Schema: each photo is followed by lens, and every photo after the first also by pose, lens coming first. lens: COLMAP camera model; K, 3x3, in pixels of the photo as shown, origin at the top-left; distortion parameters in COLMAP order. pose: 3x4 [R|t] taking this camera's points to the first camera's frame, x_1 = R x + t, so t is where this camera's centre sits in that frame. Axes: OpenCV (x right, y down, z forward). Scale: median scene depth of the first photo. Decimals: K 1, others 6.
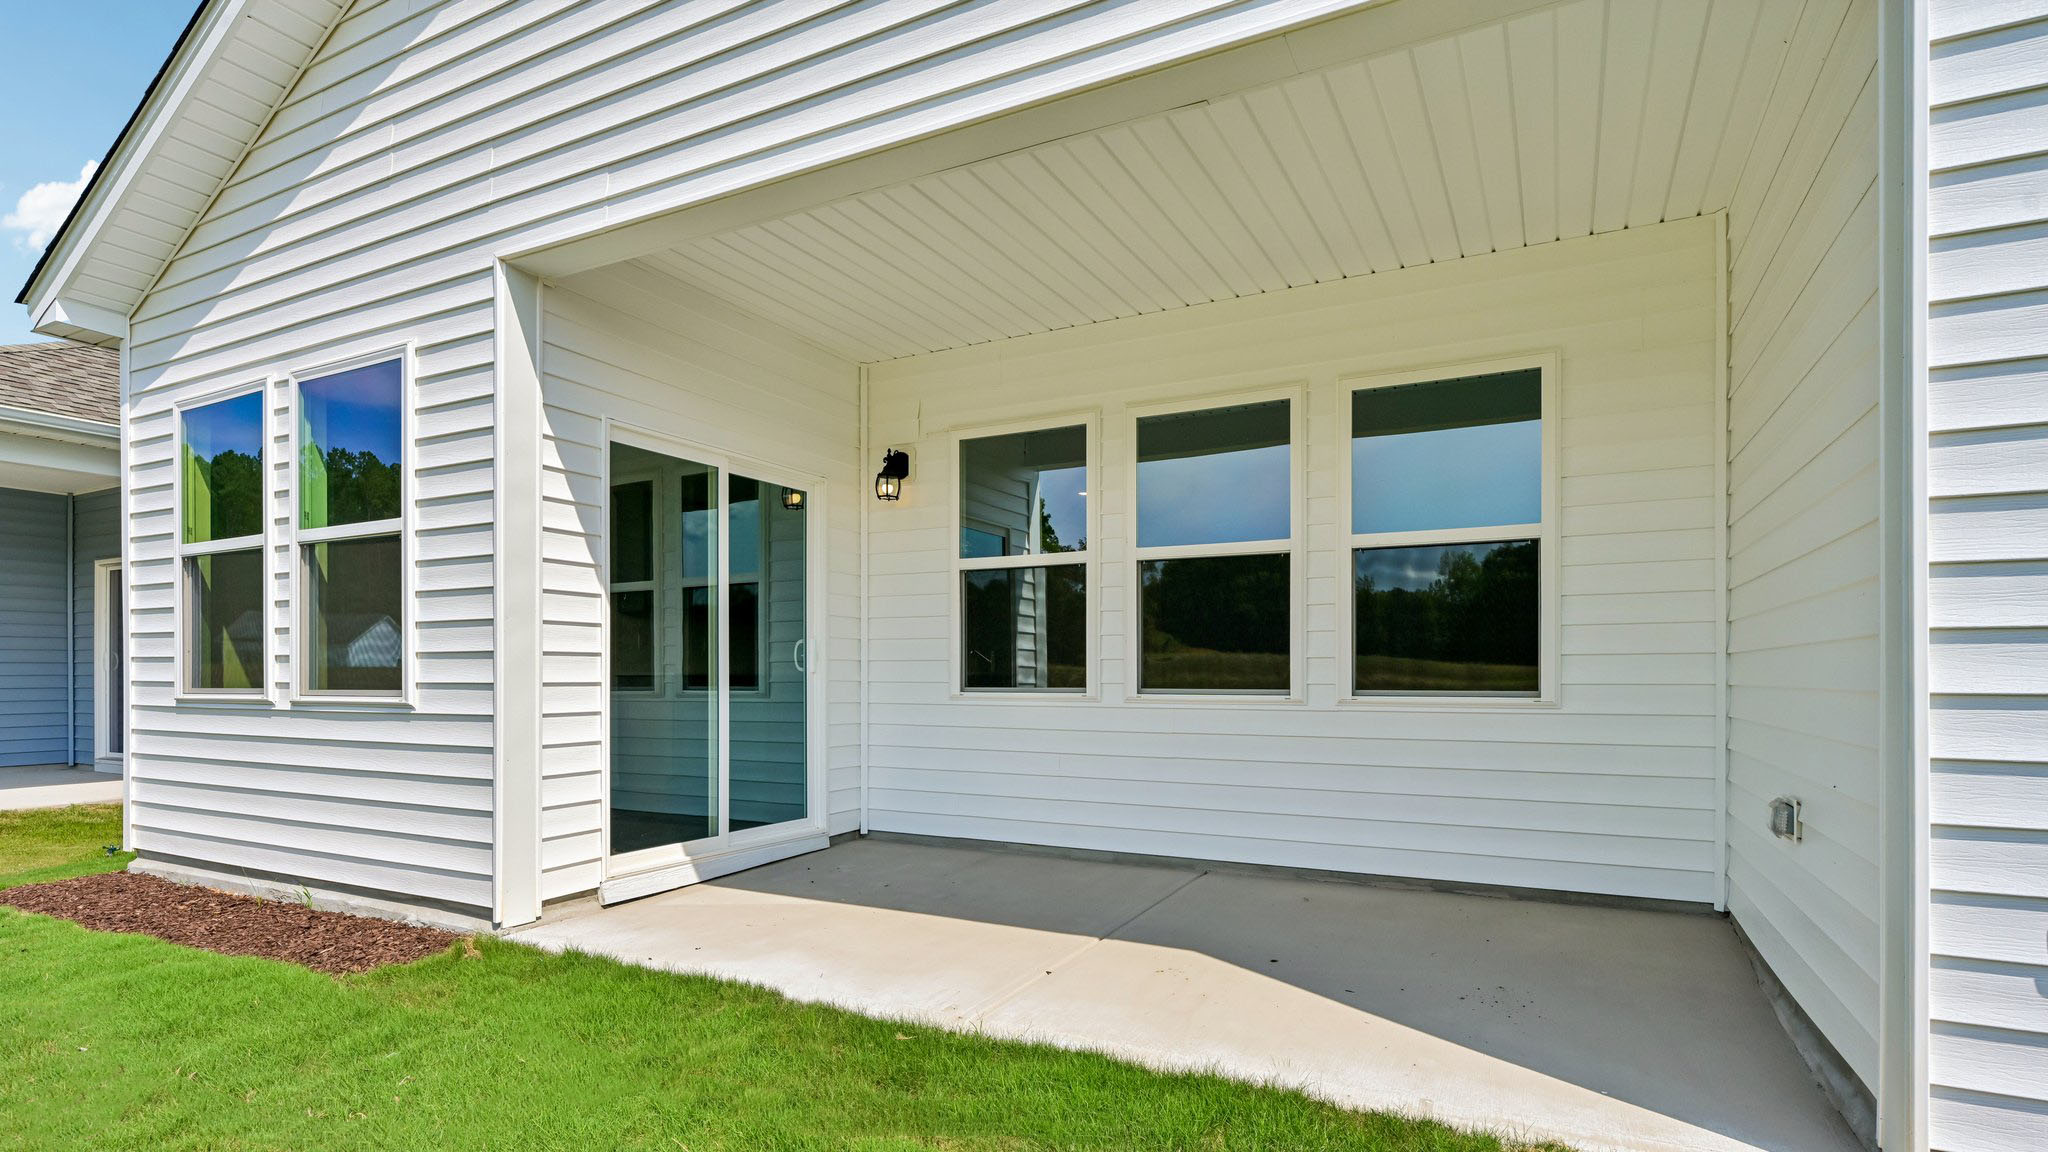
lens RADIAL K [[1012.4, 0, 1023.3], [0, 1012.4, 676.4], [0, 0, 1]] dist [-0.001807, -0.000705]
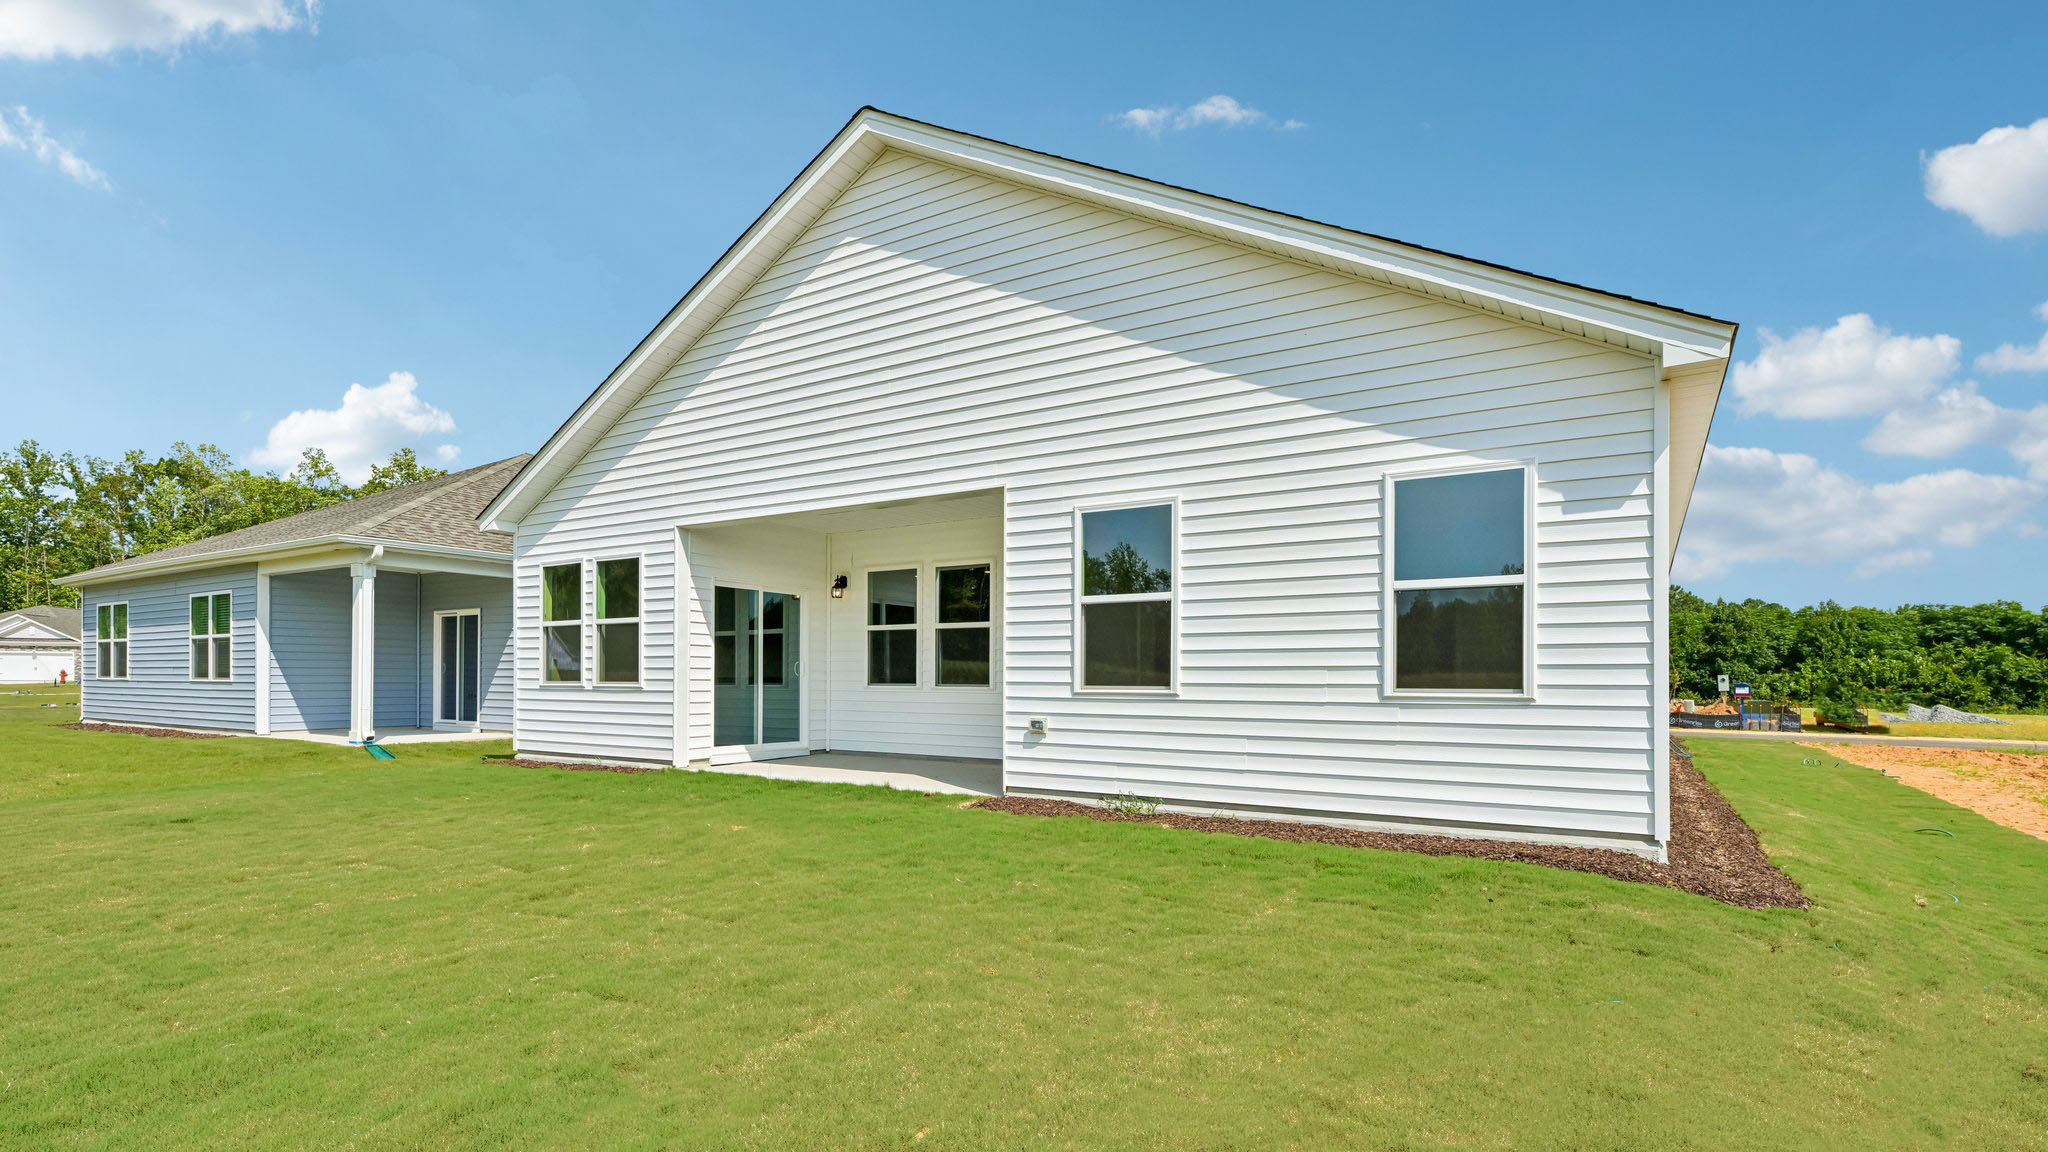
lens RADIAL K [[1012.4, 0, 1023.3], [0, 1012.4, 676.4], [0, 0, 1]] dist [-0.001807, -0.000705]
pose [[0.995749, 0.005748, -0.091930, 0.573721], [-0.006218, 0.999969, -0.004824, 0.005481], [0.091899, 0.005375, 0.995754, -1.400668]]
